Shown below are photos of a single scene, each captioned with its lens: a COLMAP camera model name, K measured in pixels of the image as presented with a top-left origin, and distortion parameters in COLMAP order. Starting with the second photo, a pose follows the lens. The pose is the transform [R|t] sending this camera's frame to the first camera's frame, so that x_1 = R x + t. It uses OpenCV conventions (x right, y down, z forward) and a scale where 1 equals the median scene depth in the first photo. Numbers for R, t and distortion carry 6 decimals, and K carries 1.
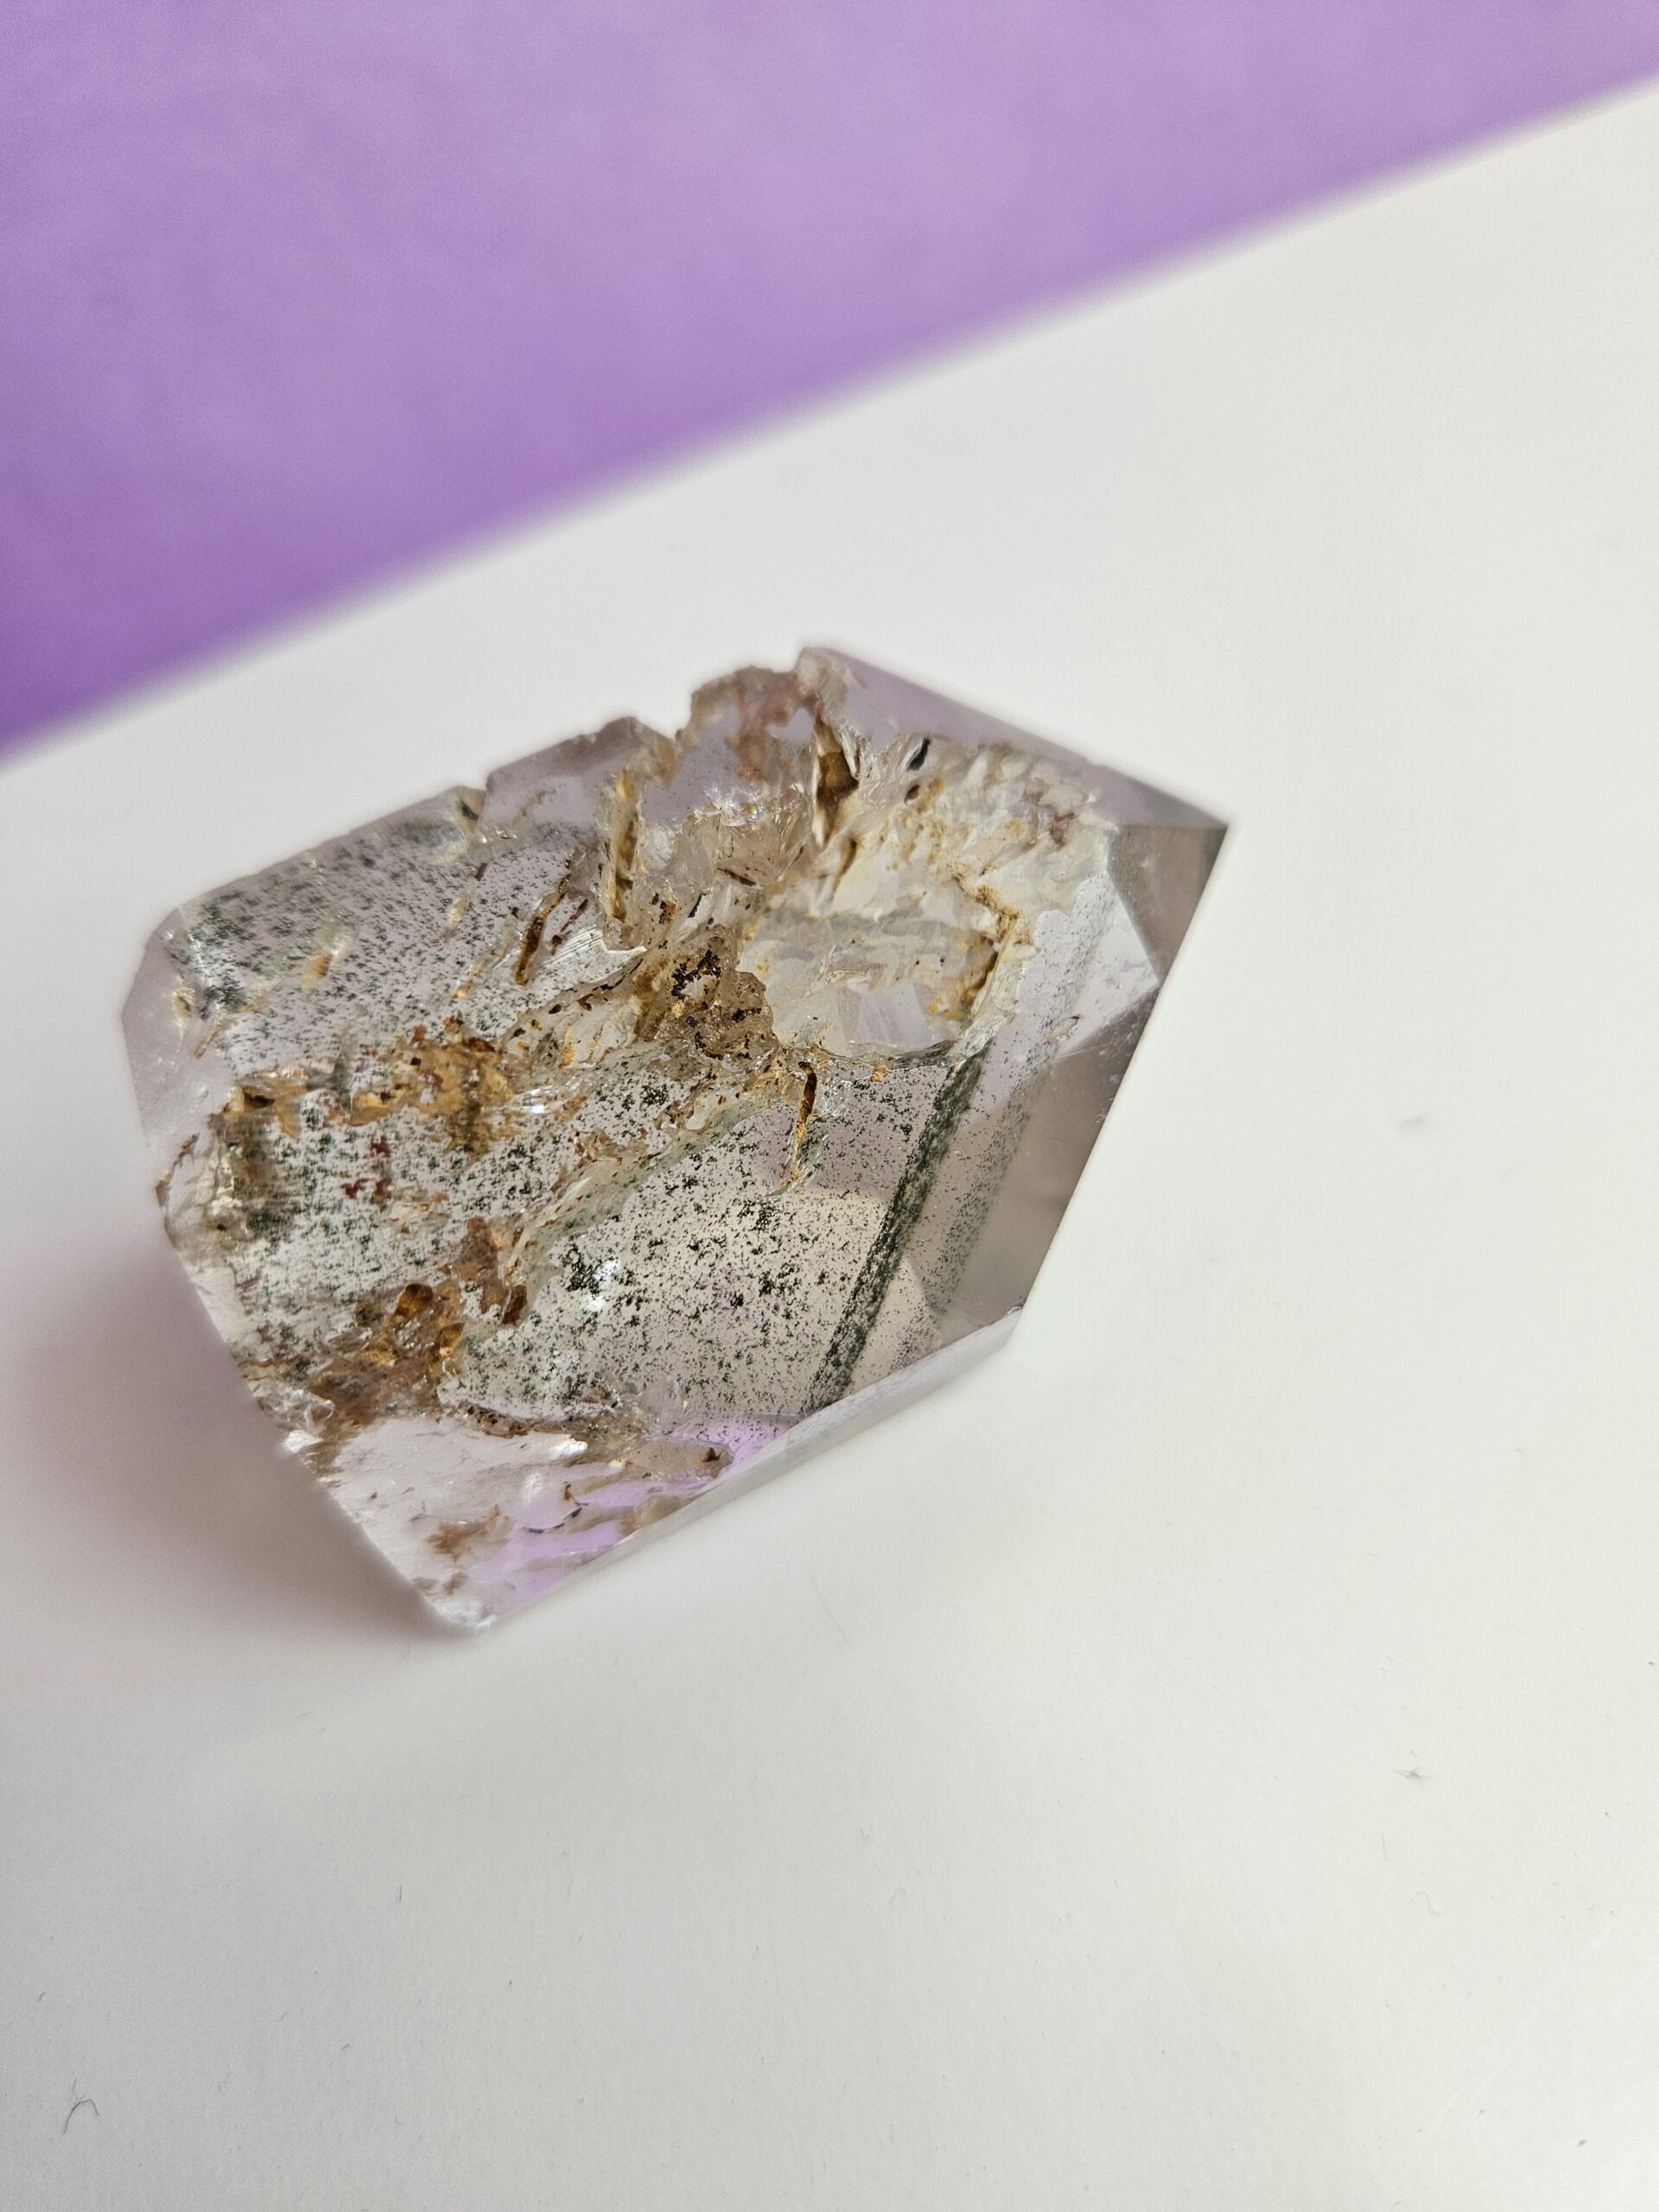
lens RADIAL K [[1846.8, 0, 827.2], [0, 1846.8, 1110.5], [0, 0, 1]] dist [-0.014428, -0.002272]
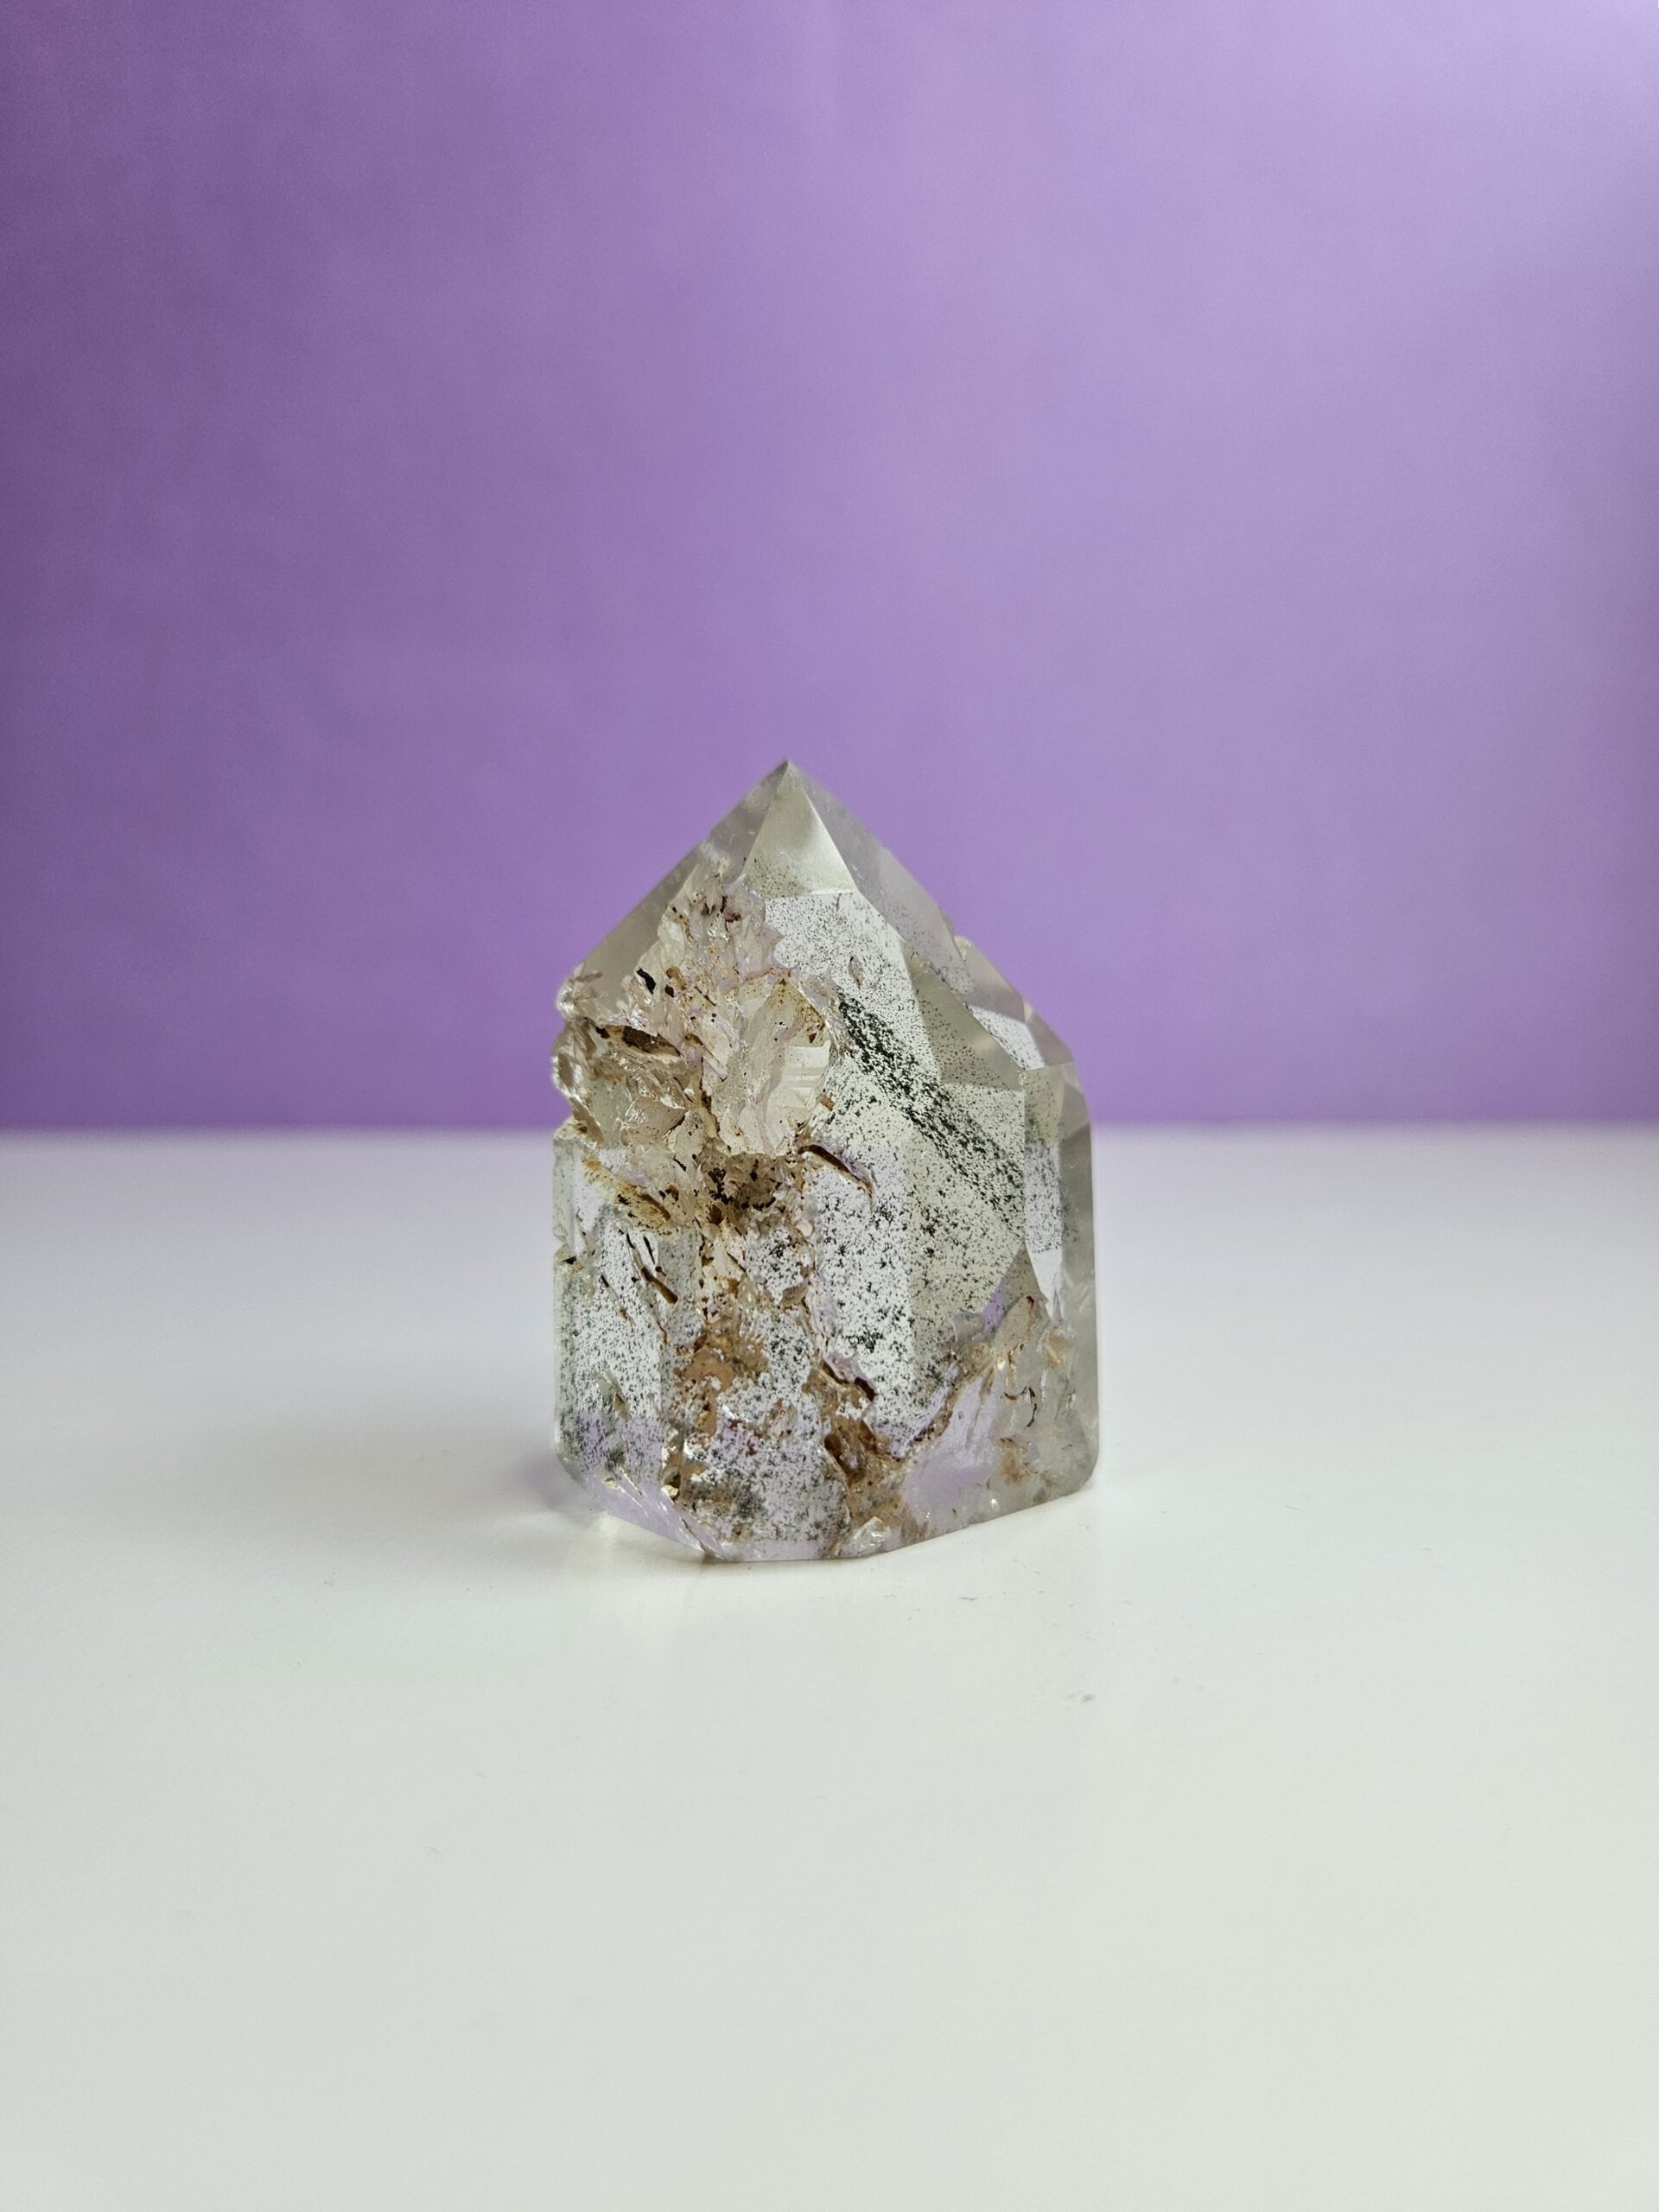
lens RADIAL K [[1846.8, 0, 827.5], [0, 1846.8, 1103.1], [0, 0, 1]] dist [-0.014428, -0.002272]
pose [[0.397081, -0.886612, -0.237161, 0.386677], [0.906504, 0.419269, -0.049644, 0.053190], [0.143450, -0.195275, 0.970201, -0.438512]]
